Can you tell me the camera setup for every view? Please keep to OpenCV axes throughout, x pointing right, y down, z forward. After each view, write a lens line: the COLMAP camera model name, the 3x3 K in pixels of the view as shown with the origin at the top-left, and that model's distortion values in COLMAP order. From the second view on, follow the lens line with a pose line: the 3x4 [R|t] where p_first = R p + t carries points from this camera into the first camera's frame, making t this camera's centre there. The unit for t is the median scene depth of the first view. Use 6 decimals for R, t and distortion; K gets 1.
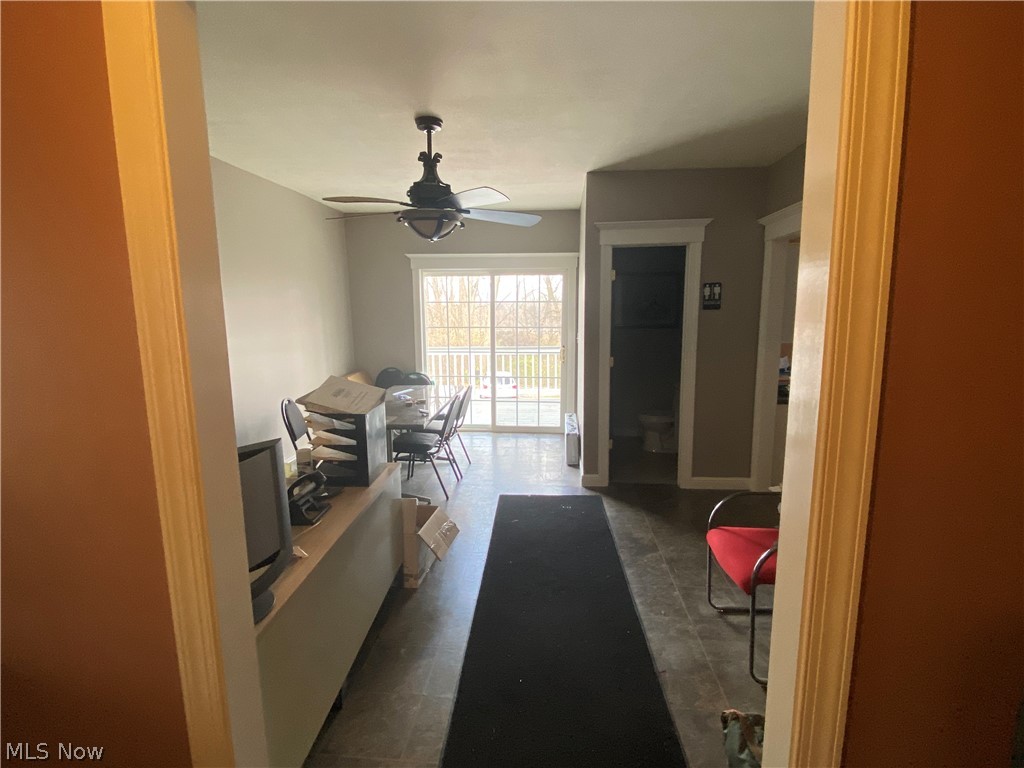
lens RADIAL K [[503.9, 0, 512.0], [0, 503.9, 384.0], [0, 0, 1]] dist [0.059106, -0.039659]
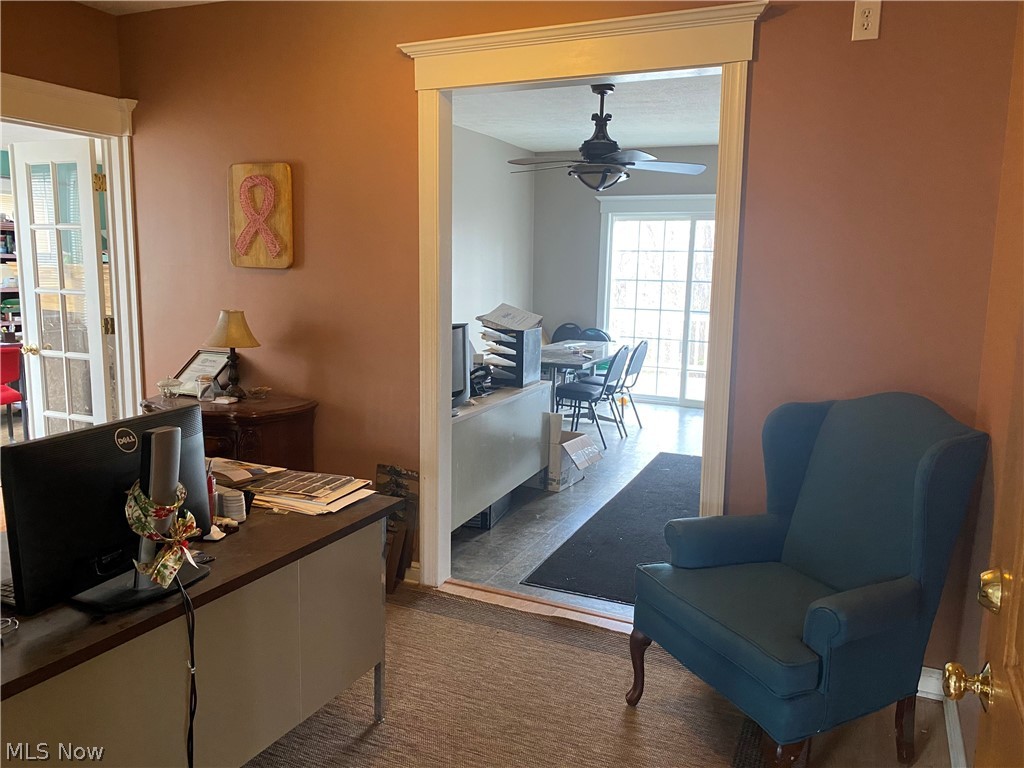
lens RADIAL K [[783.2, 0, 512.0], [0, 783.2, 384.0], [0, 0, 1]] dist [0.030742, -0.030648]
pose [[0.939626, 0.077150, -0.333392, 0.275907], [-0.077455, 0.996919, 0.012398, 0.134078], [0.333322, 0.014173, 0.942707, -0.688211]]
